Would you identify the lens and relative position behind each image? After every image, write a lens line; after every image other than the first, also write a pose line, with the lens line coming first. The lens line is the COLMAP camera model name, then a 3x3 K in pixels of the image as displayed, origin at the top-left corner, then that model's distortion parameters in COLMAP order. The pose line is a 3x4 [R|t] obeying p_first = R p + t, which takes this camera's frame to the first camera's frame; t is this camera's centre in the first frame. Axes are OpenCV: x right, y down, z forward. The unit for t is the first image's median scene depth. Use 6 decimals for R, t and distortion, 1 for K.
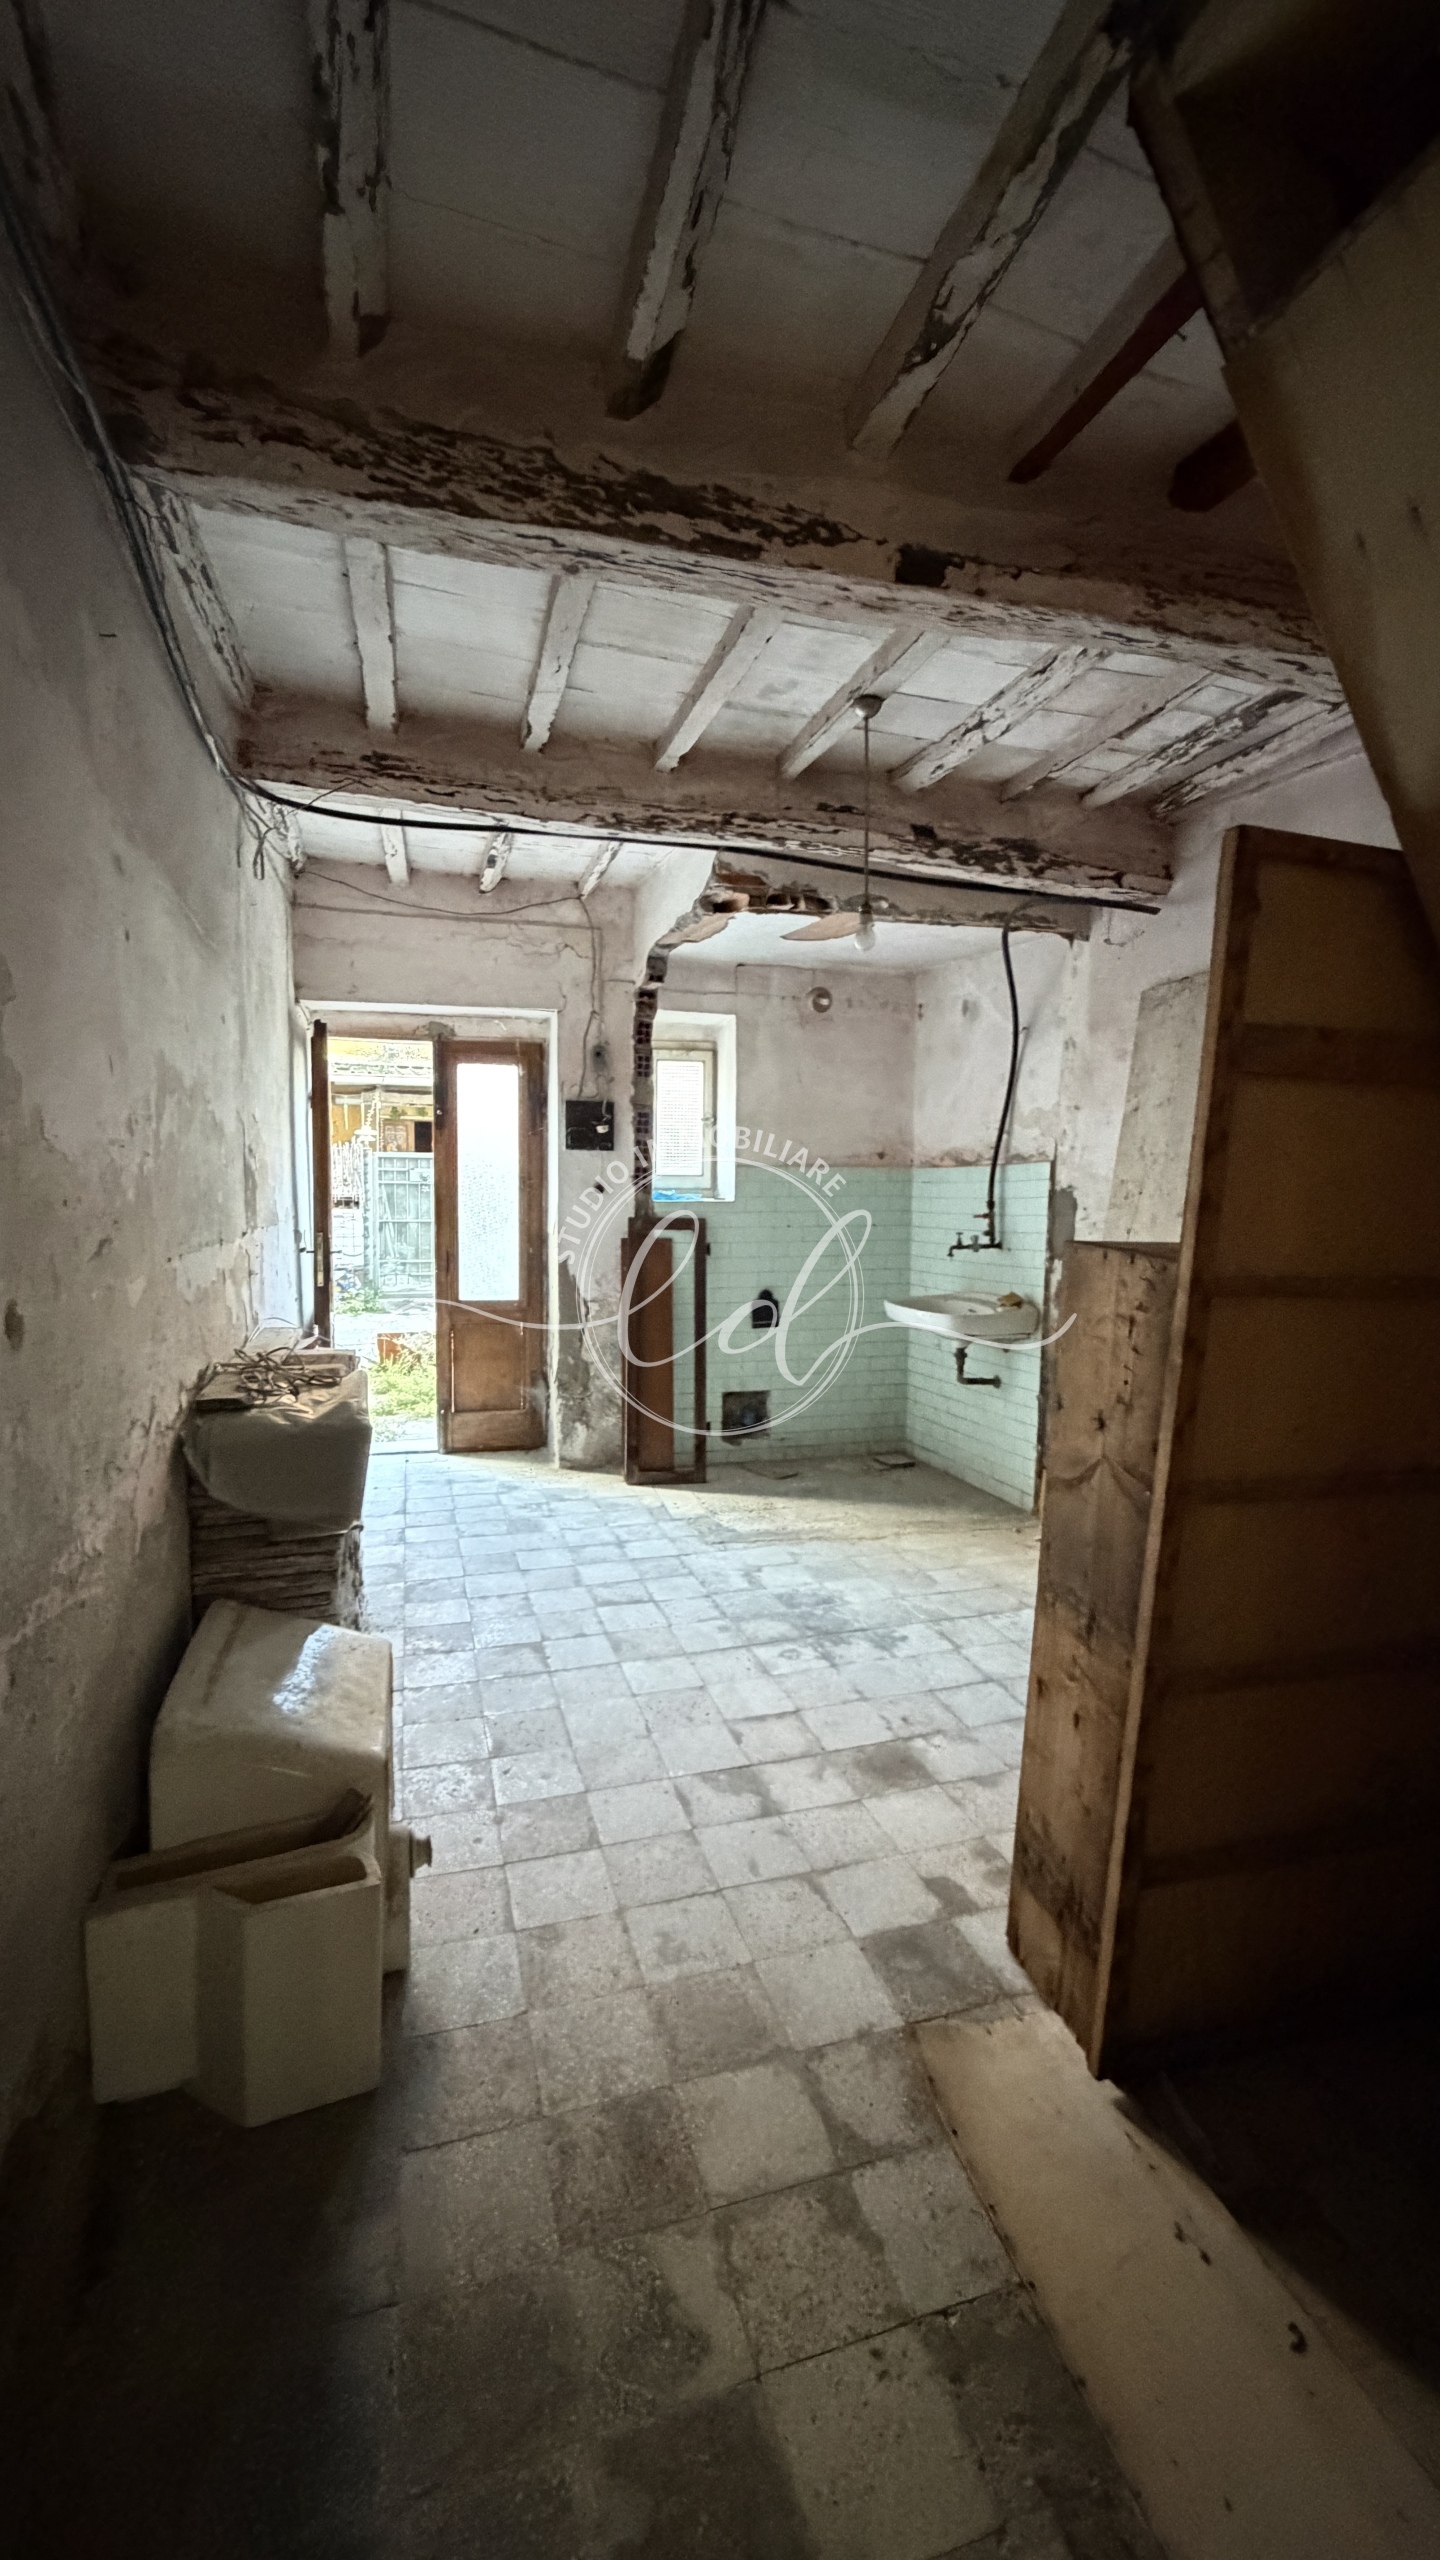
lens RADIAL K [[1020.9, 0, 716.3], [0, 1020.9, 1285.6], [0, 0, 1]] dist [0.003994, -0.000158]
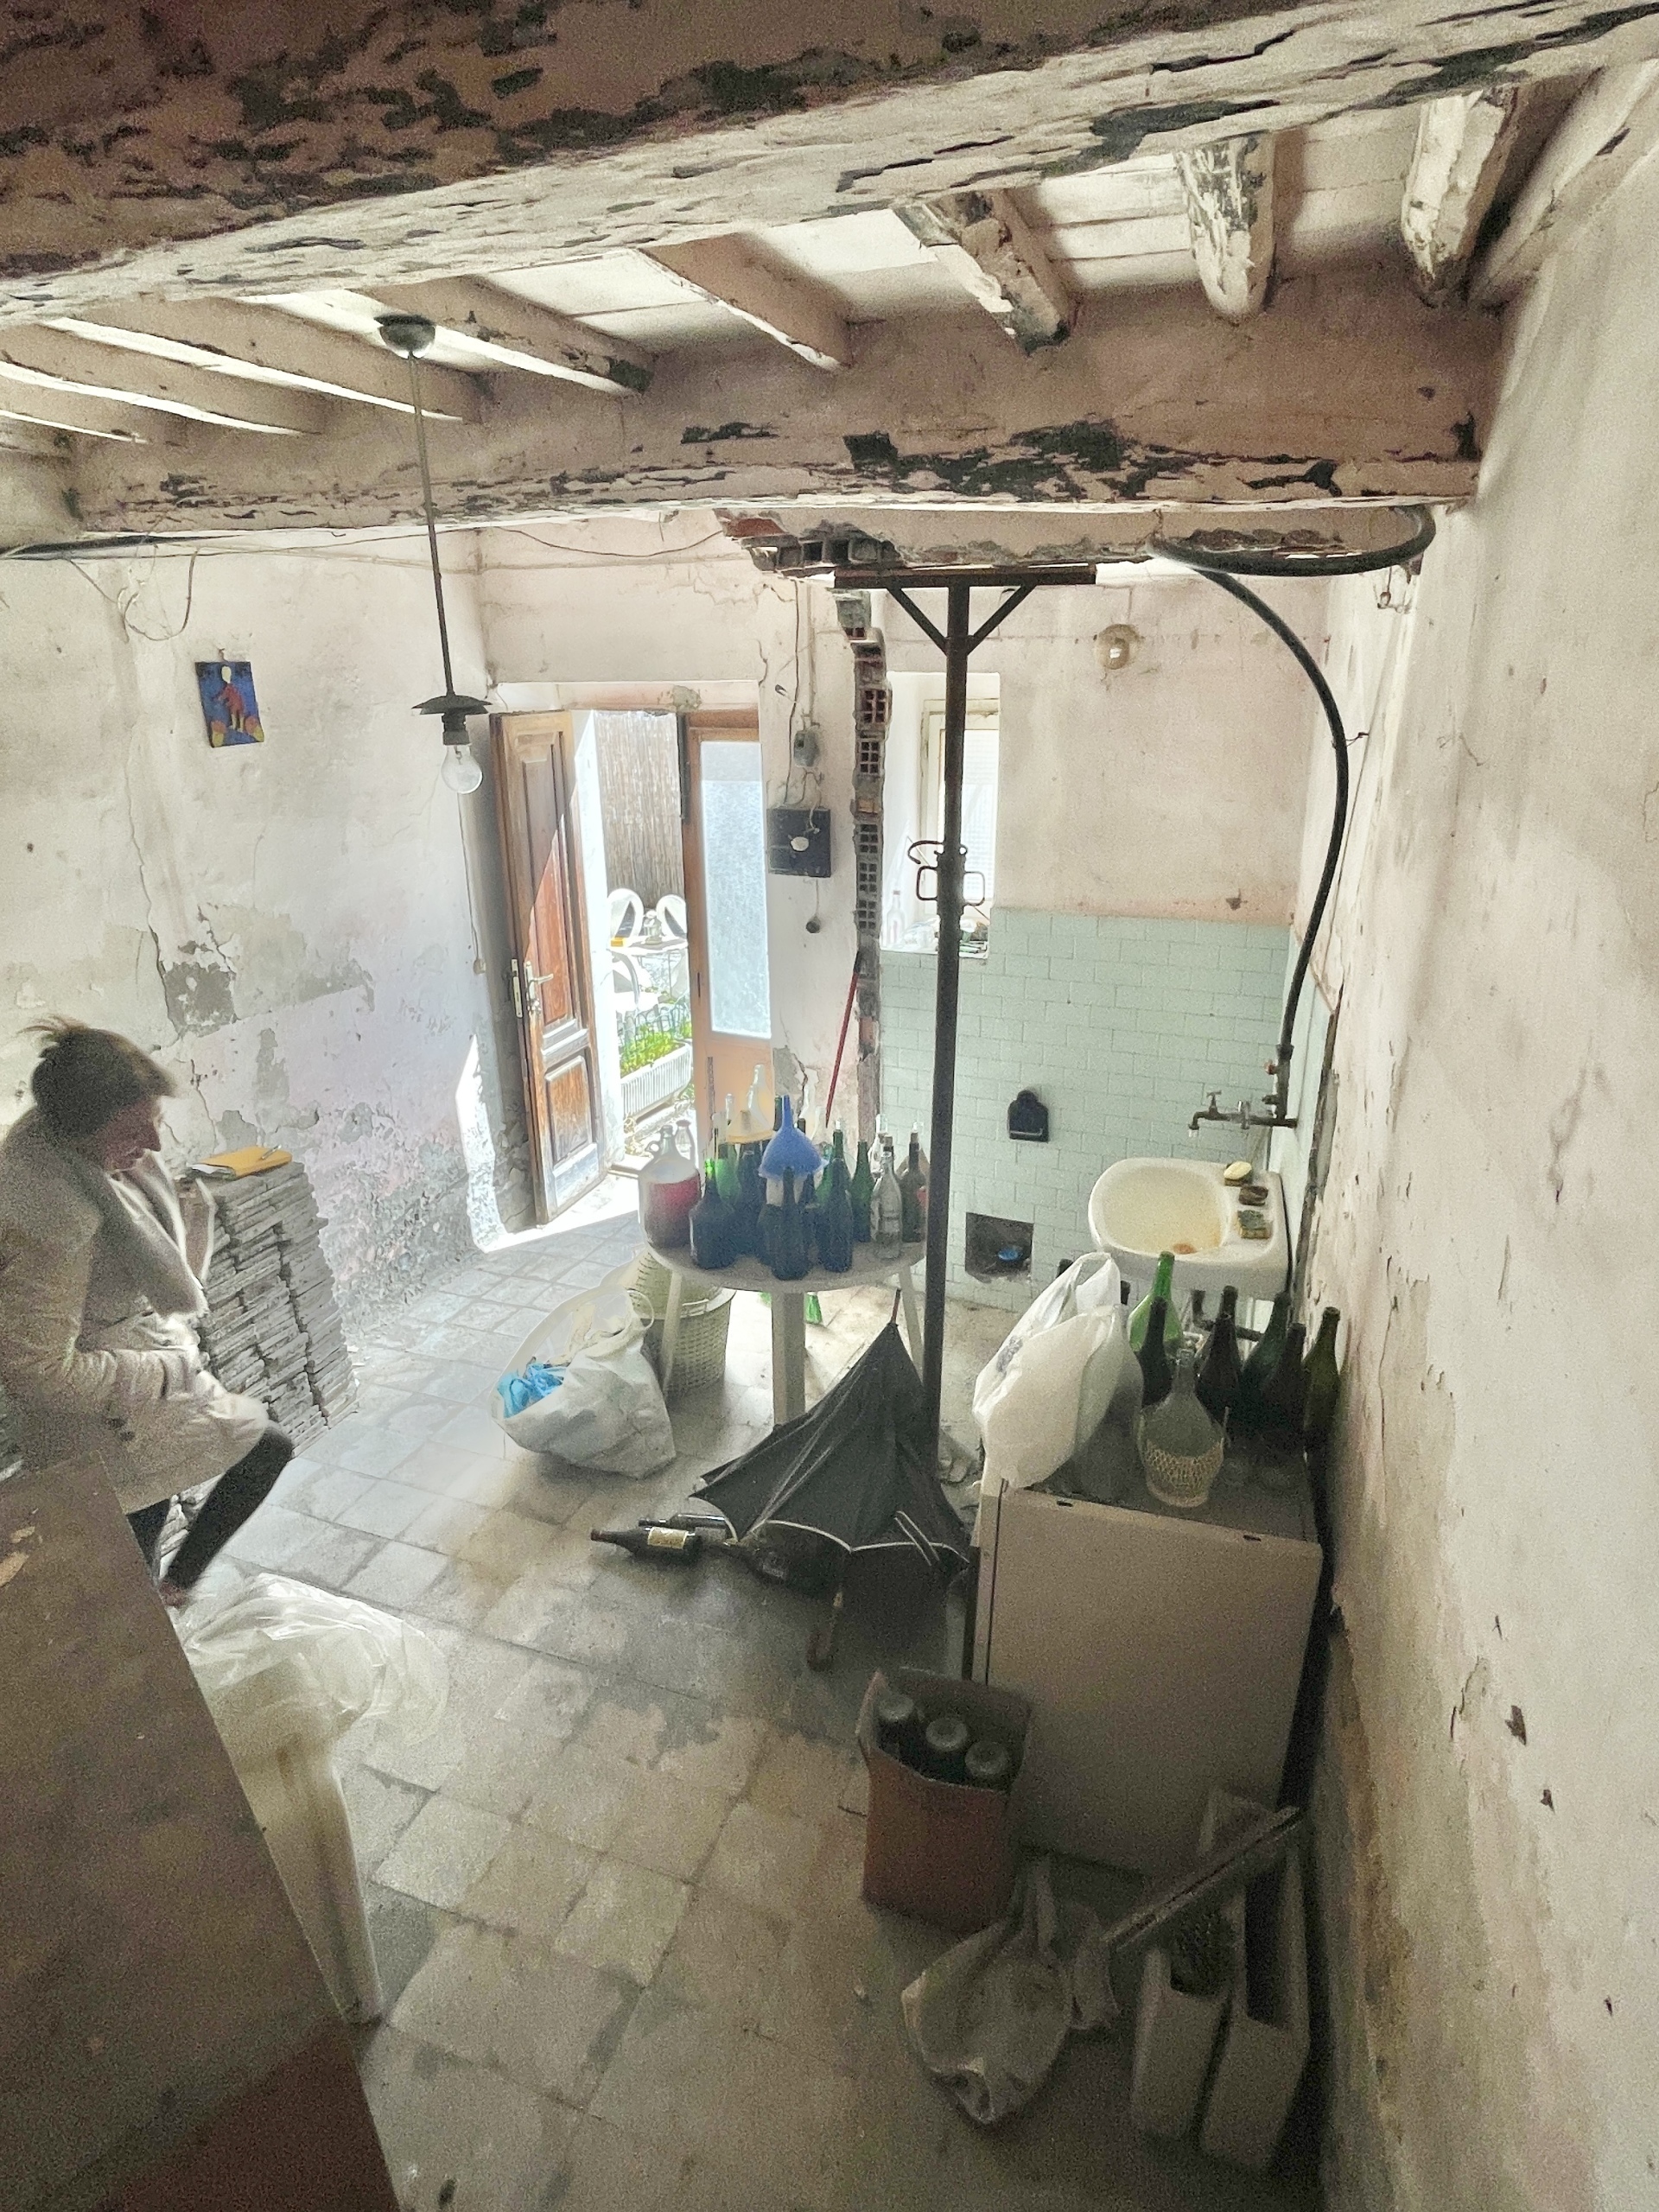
lens RADIAL K [[1171.7, 0, 829.2], [0, 1171.7, 1104.4], [0, 0, 1]] dist [-0.010521, 0.001531]
pose [[0.797441, 0.188075, -0.573337, 0.574103], [-0.044992, 0.966071, 0.254327, -0.263233], [0.601717, -0.177015, 0.778847, 0.450084]]
